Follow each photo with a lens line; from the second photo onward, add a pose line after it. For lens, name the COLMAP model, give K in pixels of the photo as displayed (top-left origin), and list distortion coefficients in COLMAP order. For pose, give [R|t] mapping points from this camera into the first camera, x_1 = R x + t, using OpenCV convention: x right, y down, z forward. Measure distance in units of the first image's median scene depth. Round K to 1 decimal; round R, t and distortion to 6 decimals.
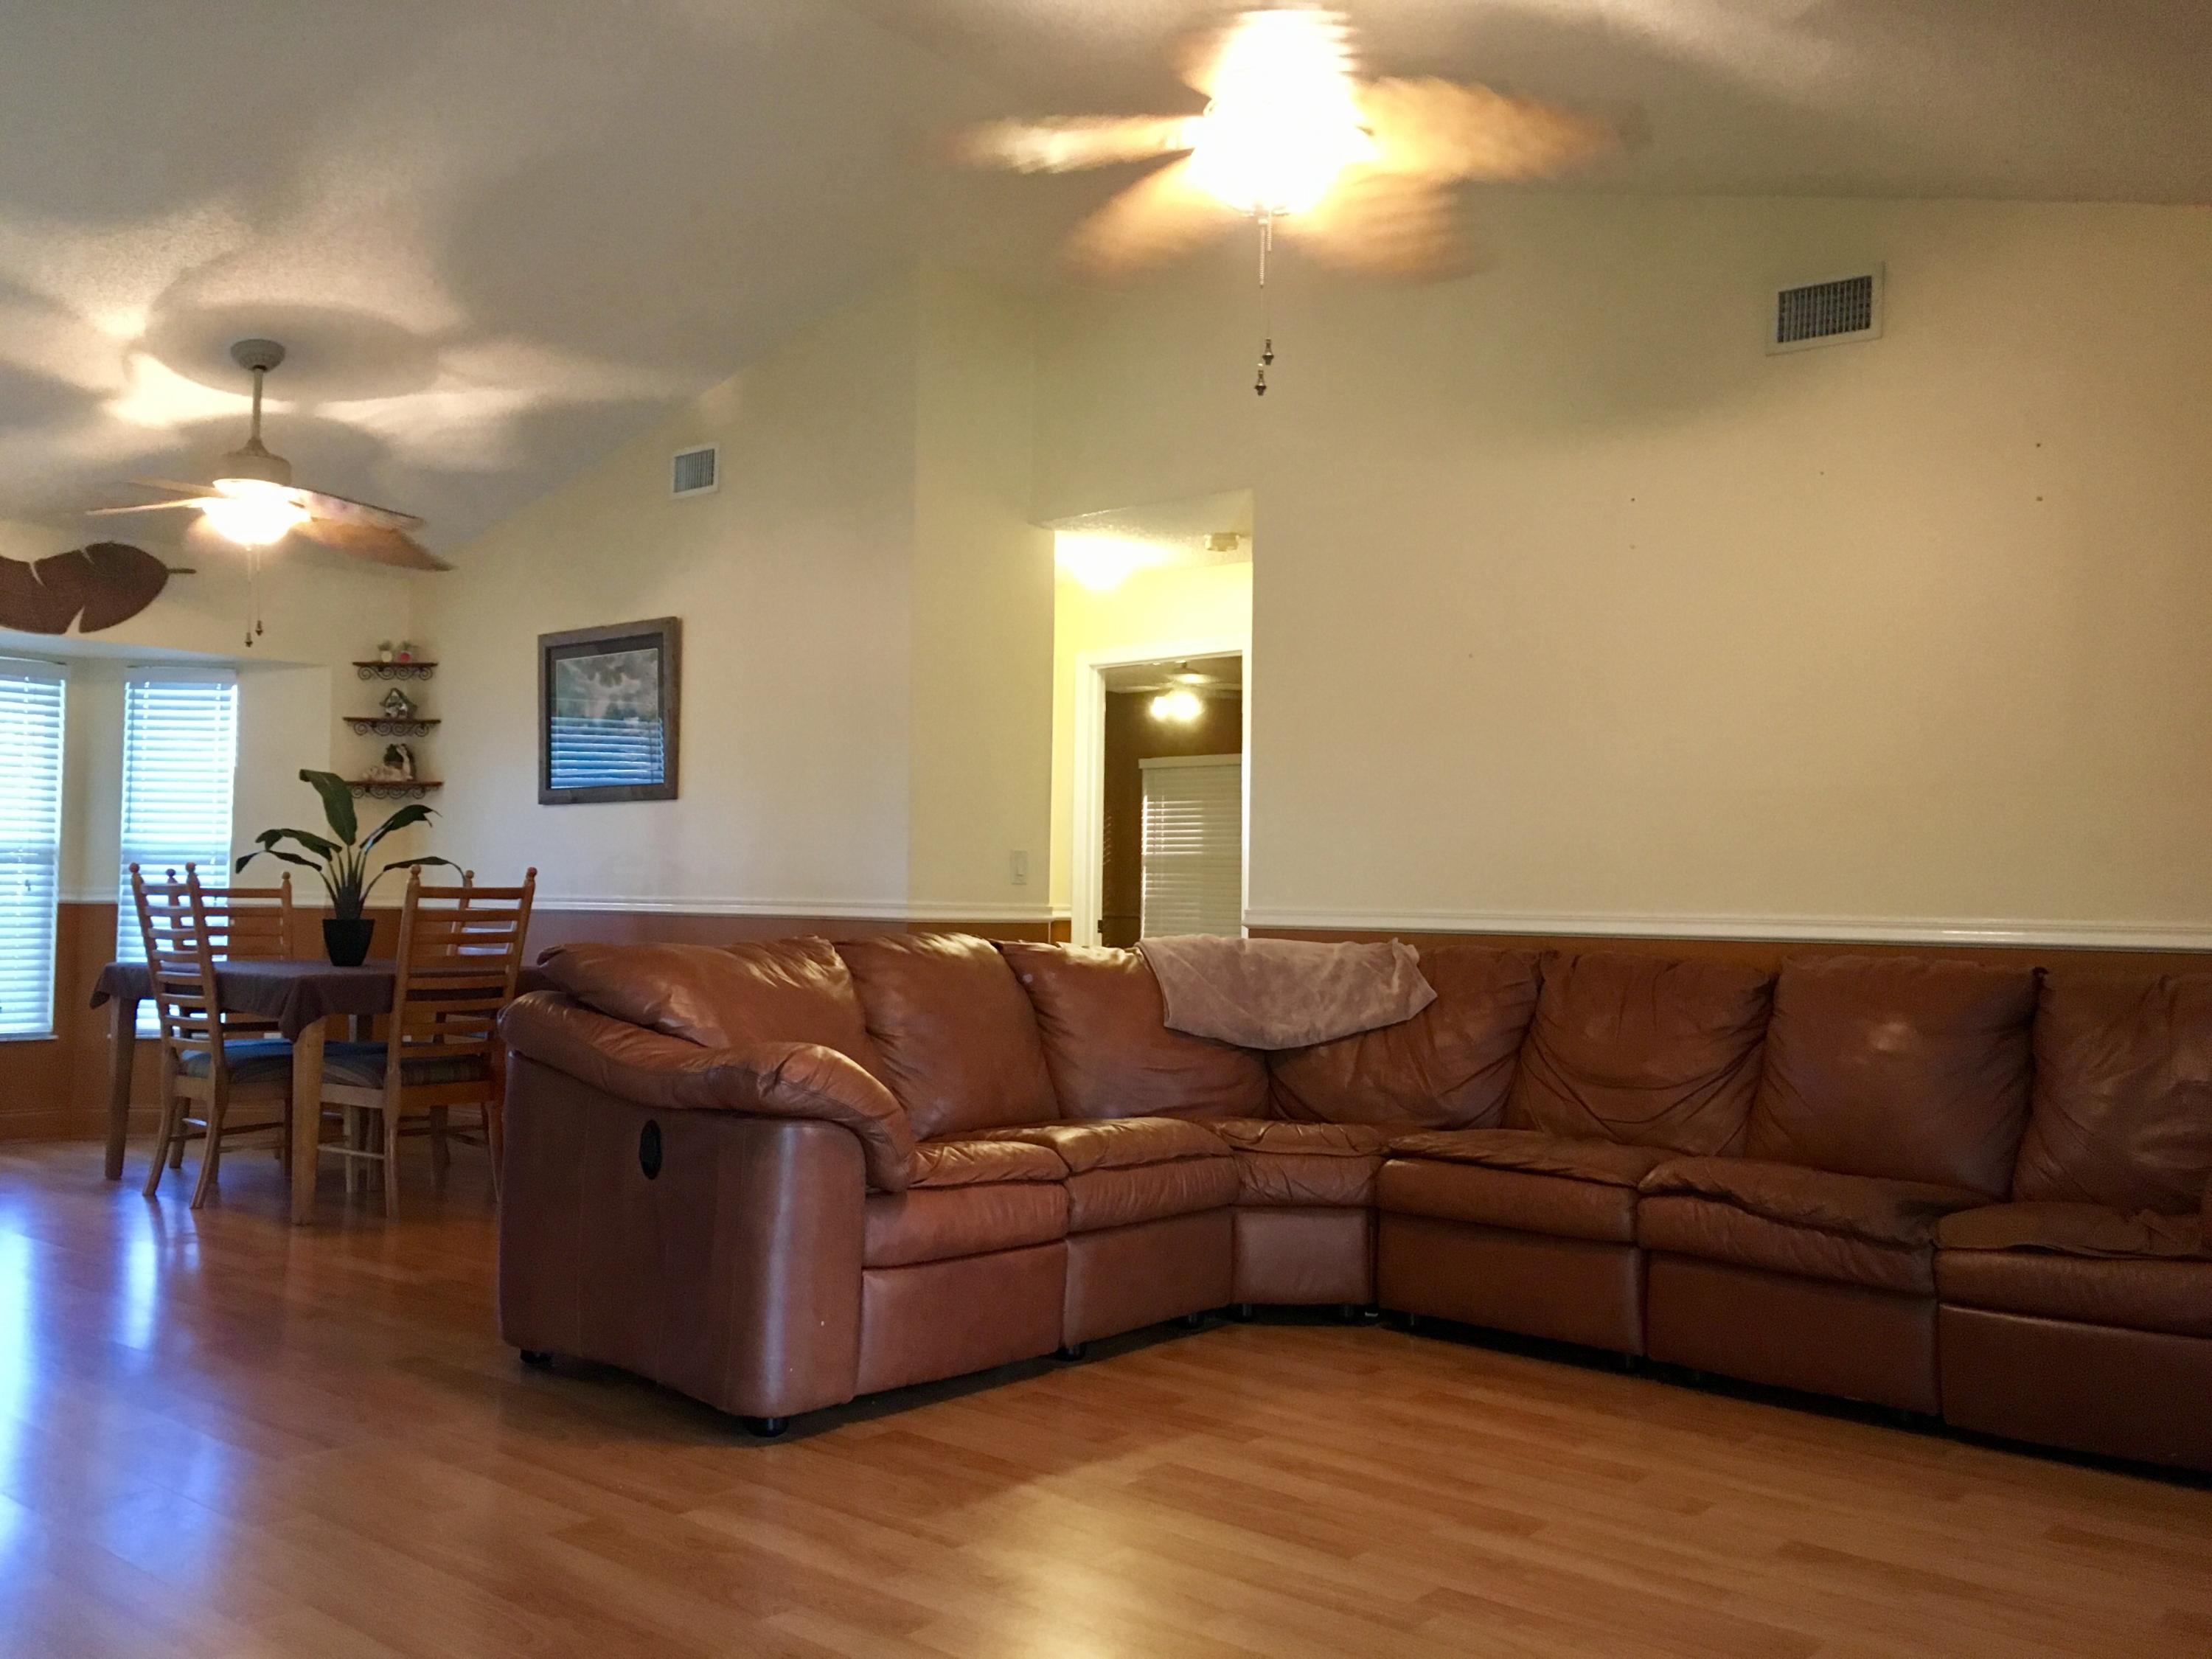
lens RADIAL K [[1892.9, 0, 1106.0], [0, 1892.9, 829.5], [0, 0, 1]] dist [0.093015, -0.118320]
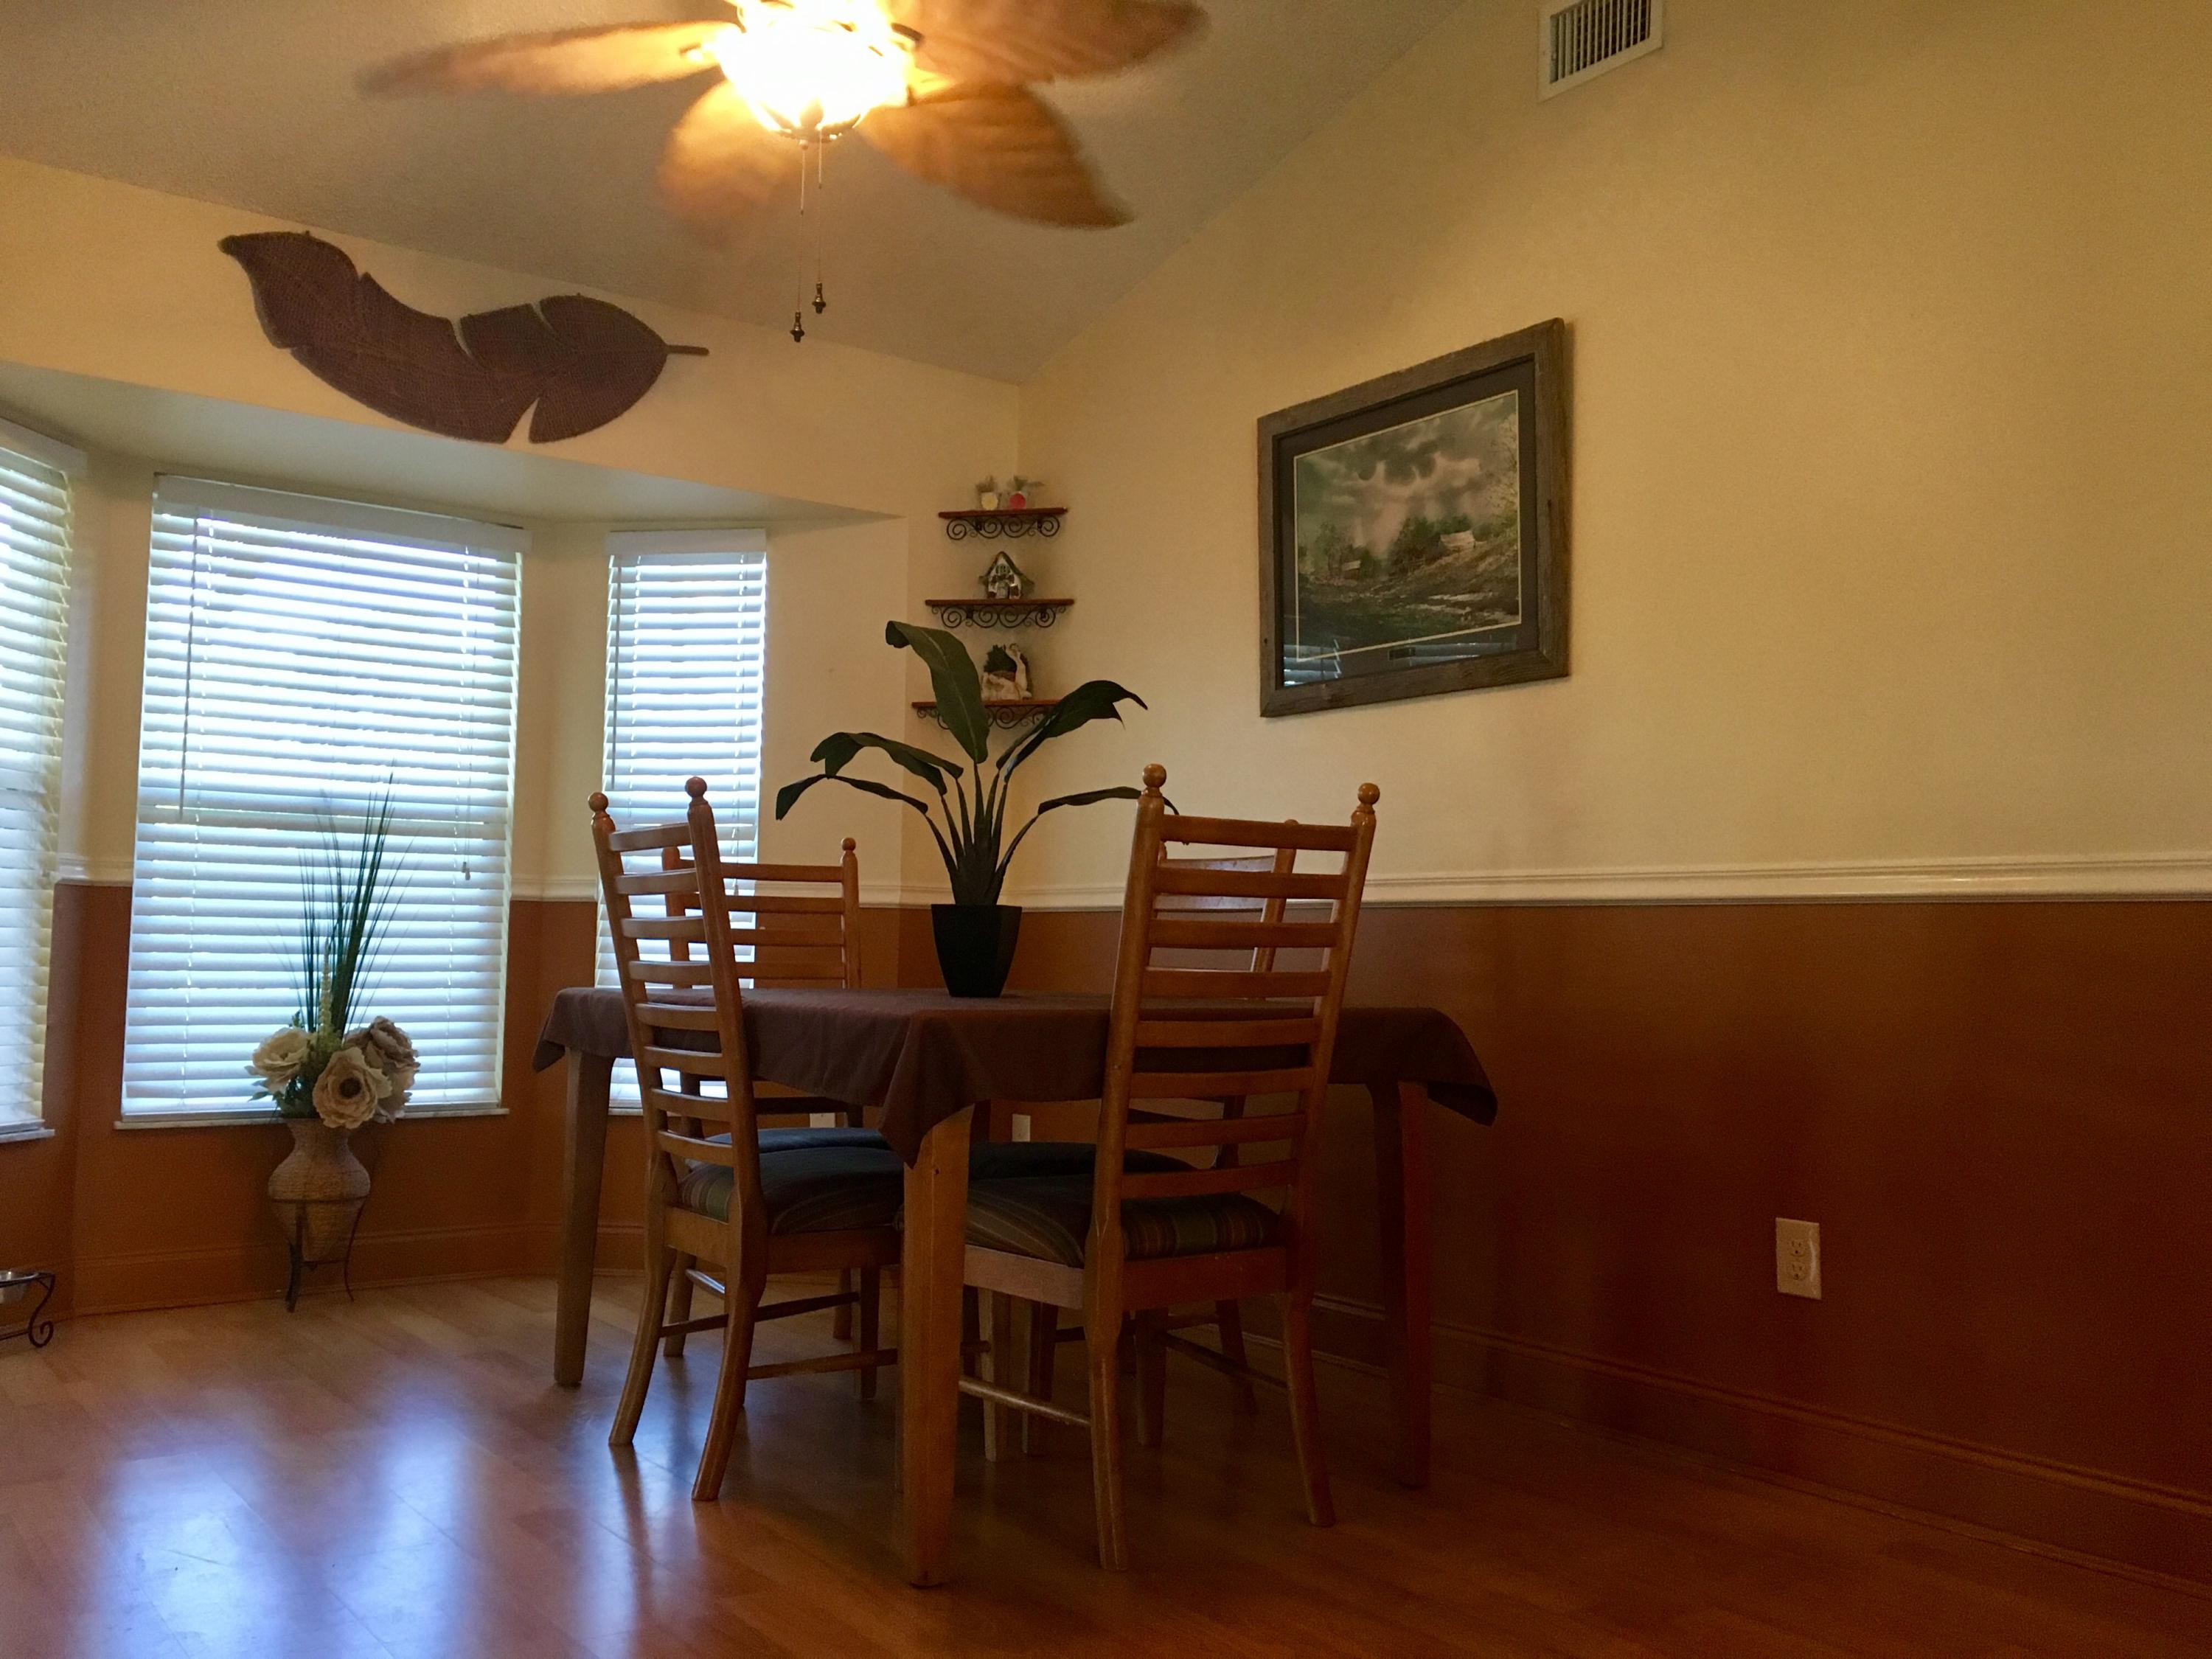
lens RADIAL K [[1892.9, 0, 1106.0], [0, 1892.9, 829.5], [0, 0, 1]] dist [0.093015, -0.118320]
pose [[0.971759, -0.013210, -0.235604, -0.222952], [0.006278, 0.999526, -0.030148, 0.038644], [0.235891, 0.027818, 0.971381, 0.473413]]
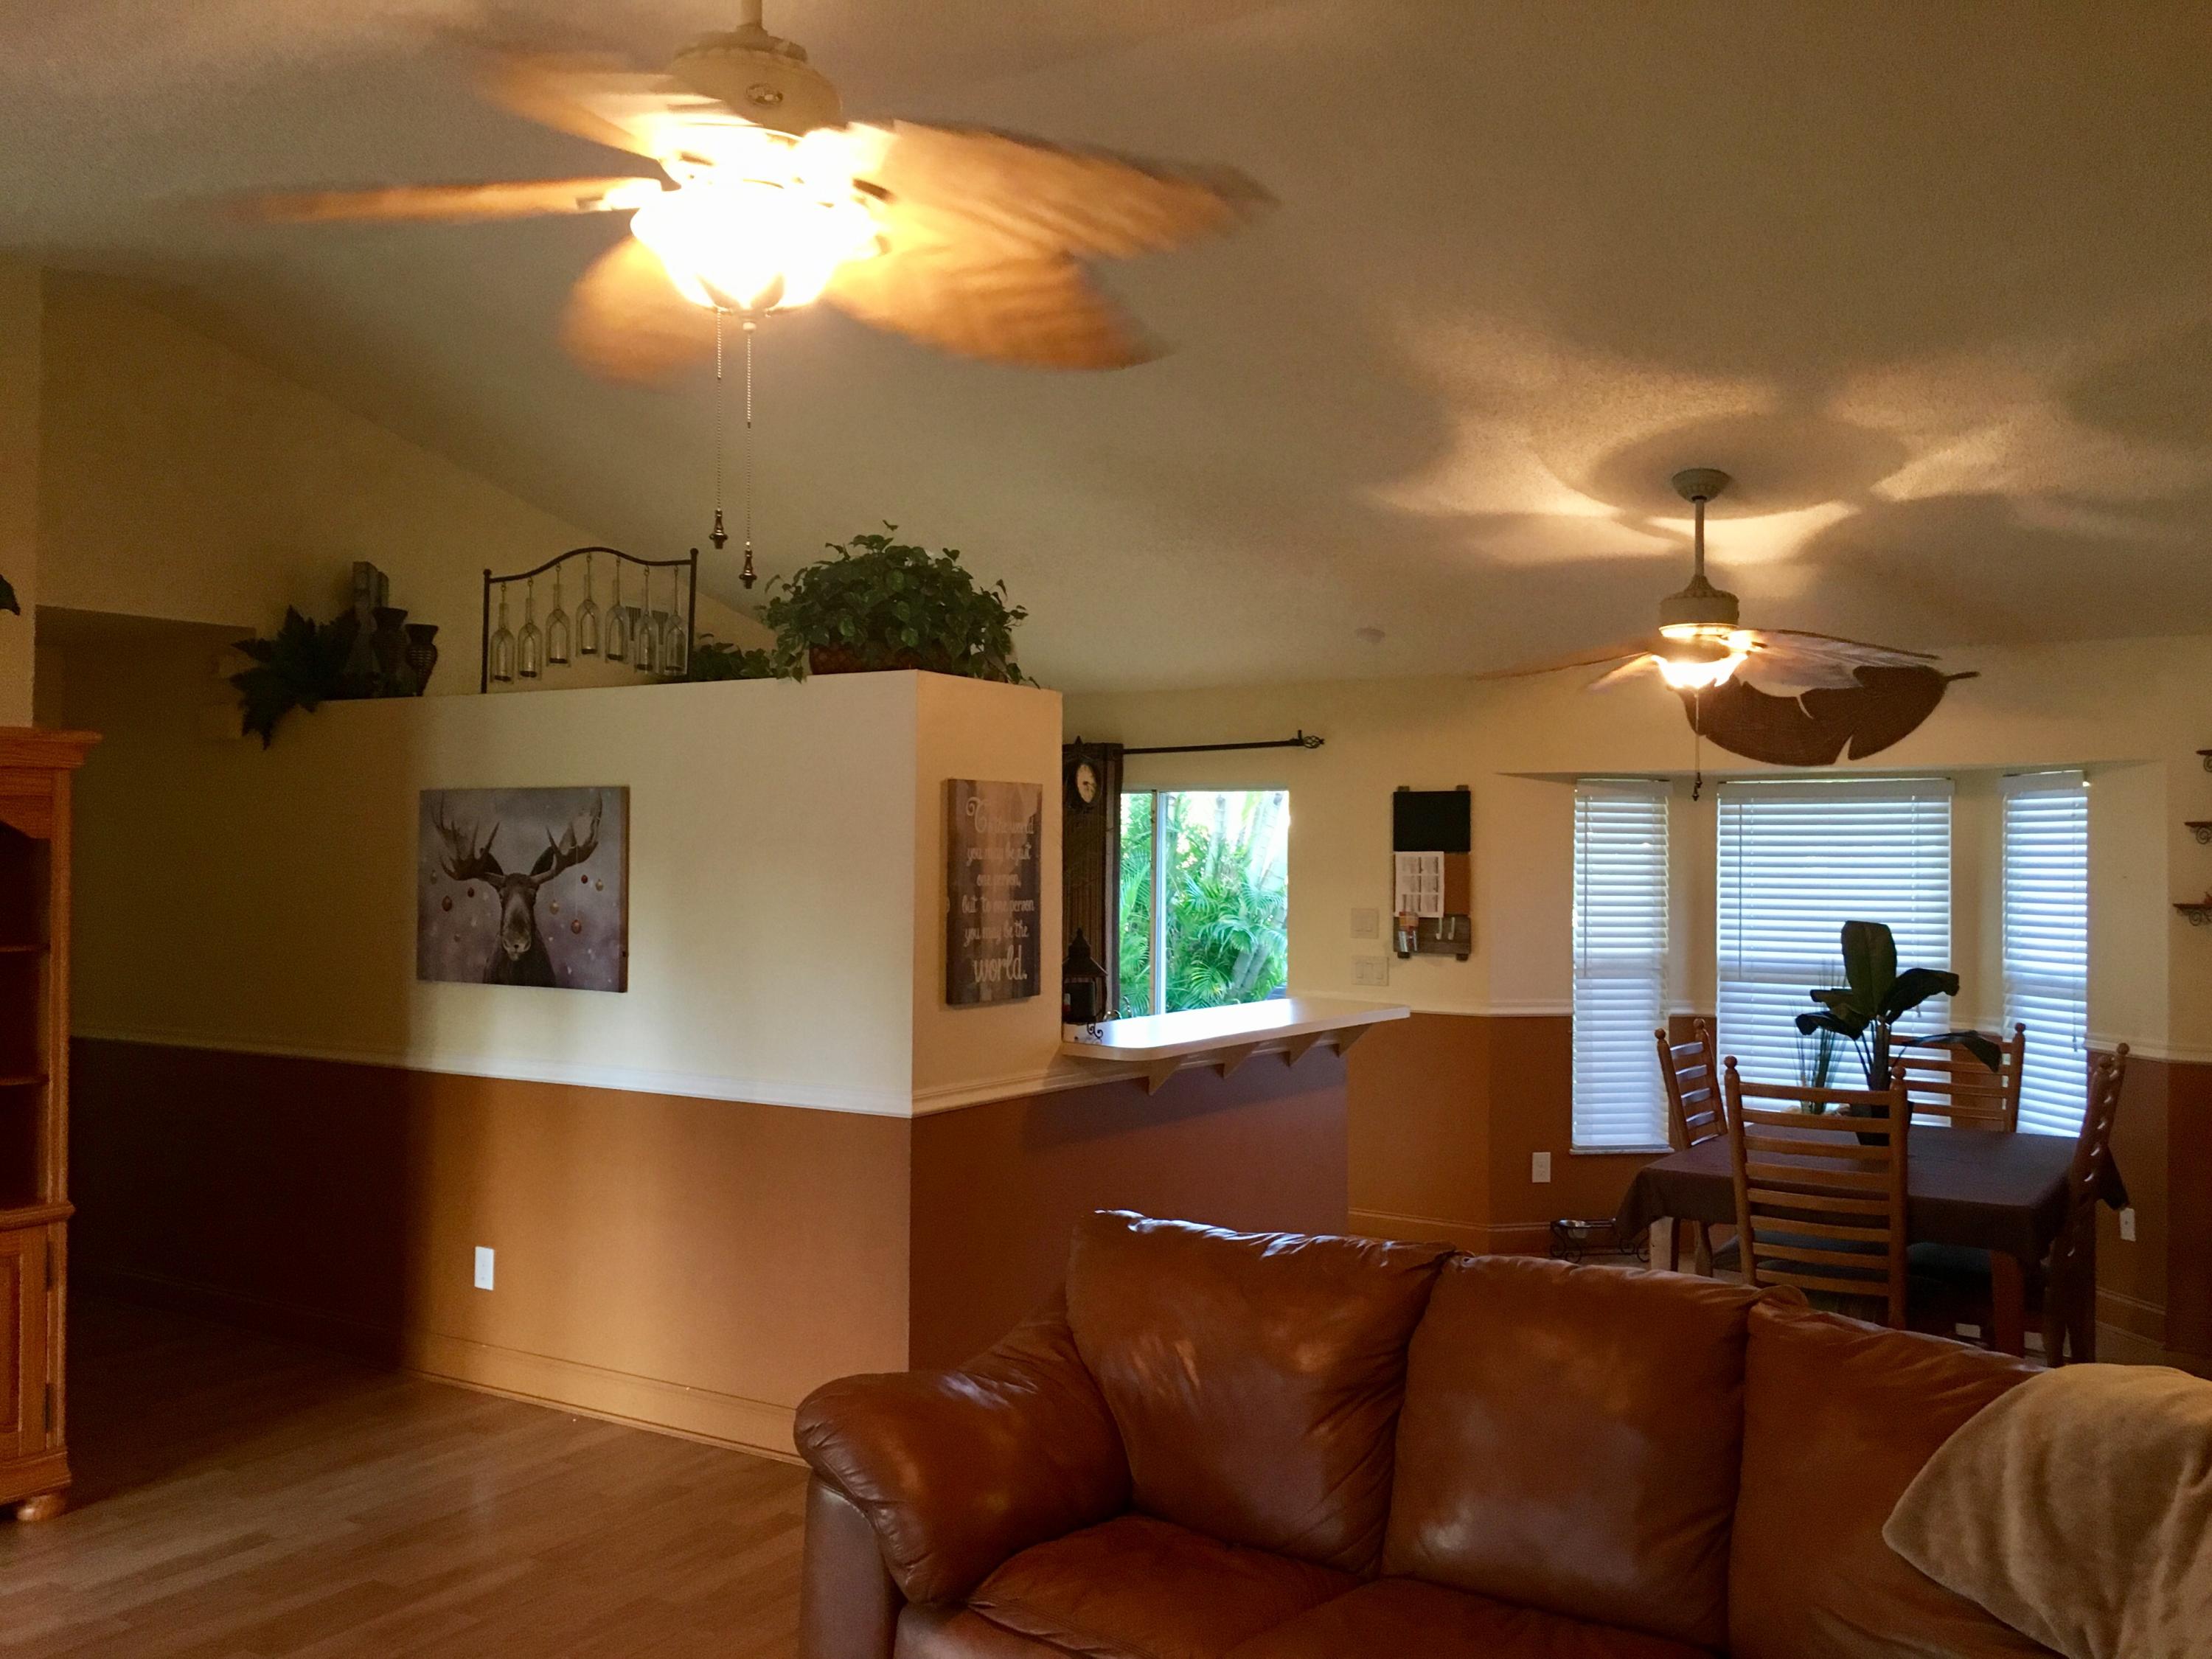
lens RADIAL K [[1892.9, 0, 1106.0], [0, 1892.9, 829.5], [0, 0, 1]] dist [0.093015, -0.118320]
pose [[0.141022, -0.025596, -0.989676, 0.369800], [0.035172, 0.999164, -0.020829, -0.061557], [0.989382, -0.031872, 0.141804, 0.502075]]
